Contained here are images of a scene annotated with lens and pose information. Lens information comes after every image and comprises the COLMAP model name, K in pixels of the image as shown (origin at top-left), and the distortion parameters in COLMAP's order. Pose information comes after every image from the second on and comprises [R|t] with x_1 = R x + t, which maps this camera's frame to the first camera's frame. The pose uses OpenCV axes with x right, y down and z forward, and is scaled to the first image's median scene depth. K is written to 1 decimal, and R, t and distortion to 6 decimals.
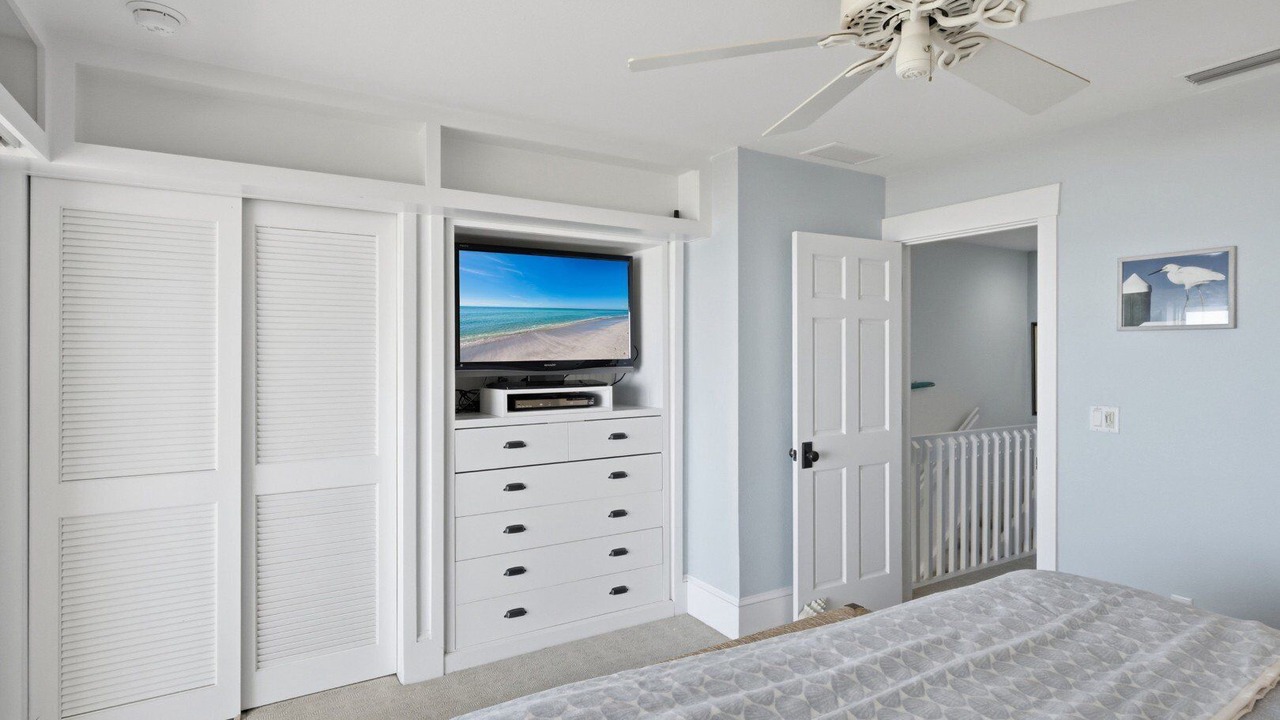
lens RADIAL K [[656.1, 0, 640.6], [0, 656.1, 355.4], [0, 0, 1]] dist [-0.000218, 0.000048]
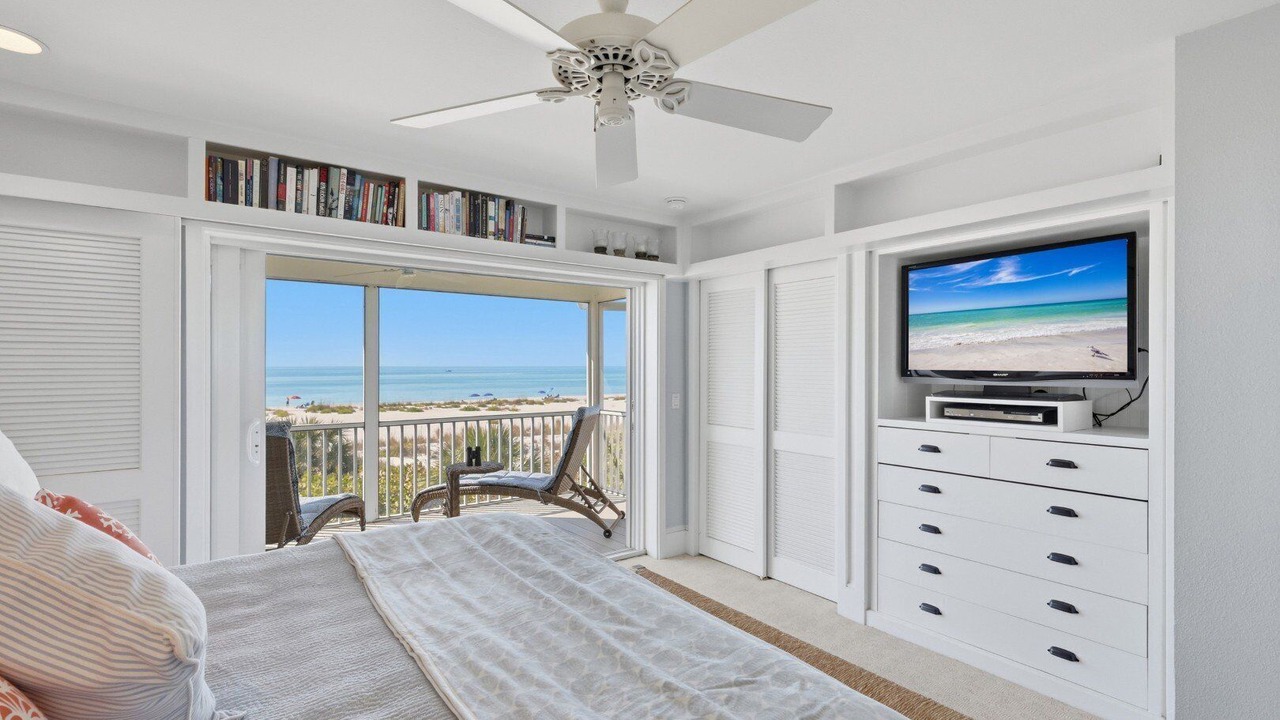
lens RADIAL K [[574.5, 0, 640.0], [0, 574.5, 360.0], [0, 0, 1]] dist [-0.000125, 0.000051]
pose [[0.103513, -0.006366, -0.994608, 0.706312], [-0.006029, 0.999957, -0.007028, 0.002817], [0.994610, 0.006724, 0.103471, 0.457815]]
